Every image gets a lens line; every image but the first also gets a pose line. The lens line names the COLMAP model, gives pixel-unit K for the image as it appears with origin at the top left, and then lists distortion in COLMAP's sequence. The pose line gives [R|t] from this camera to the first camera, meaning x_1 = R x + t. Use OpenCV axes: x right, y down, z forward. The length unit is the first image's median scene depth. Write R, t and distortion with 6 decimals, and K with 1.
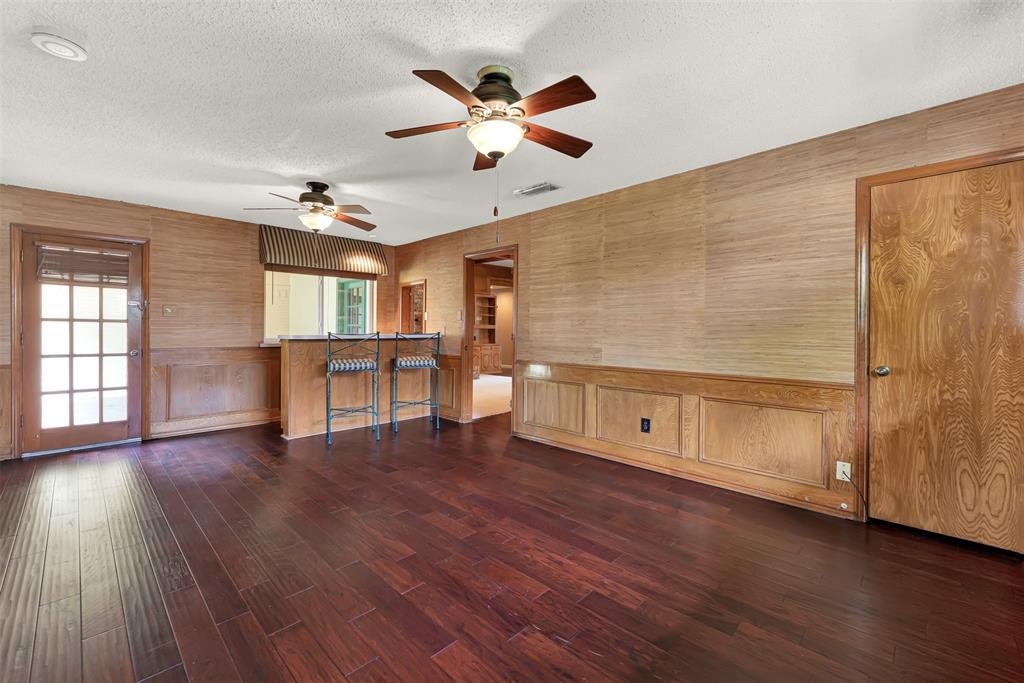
lens RADIAL K [[424.5, 0, 511.4], [0, 424.5, 325.1], [0, 0, 1]] dist [-0.004003, 0.000883]
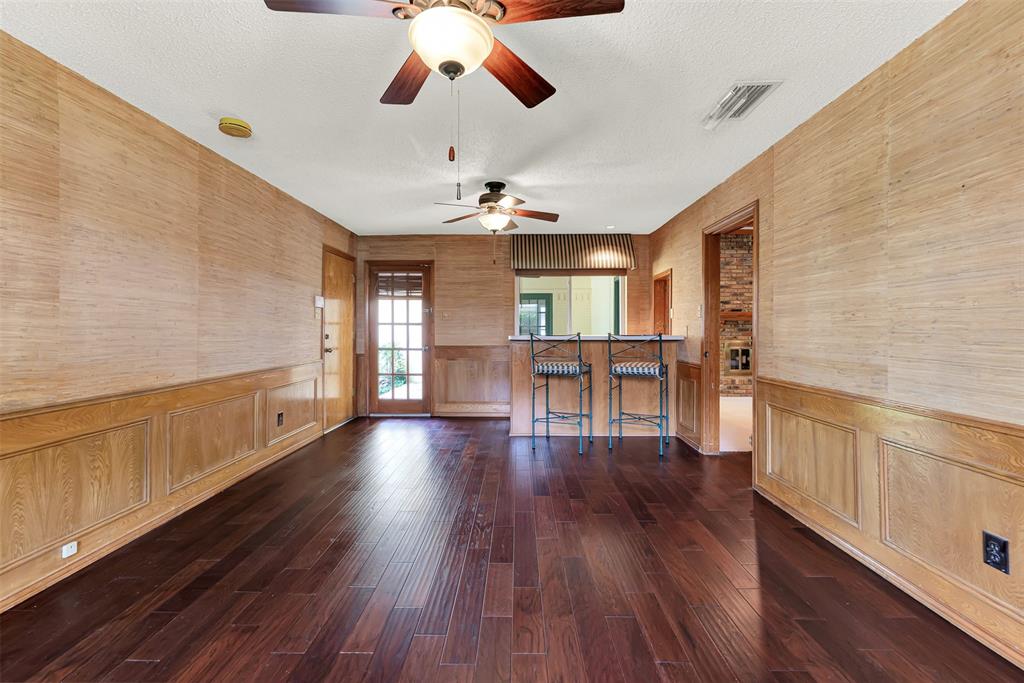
lens RADIAL K [[424.5, 0, 516.4], [0, 424.5, 325.1], [0, 0, 1]] dist [-0.004003, 0.000883]
pose [[0.686123, -0.010727, -0.727407, 0.265303], [0.009902, 0.999936, -0.005406, 0.003924], [0.727418, -0.003494, 0.686185, 0.314900]]
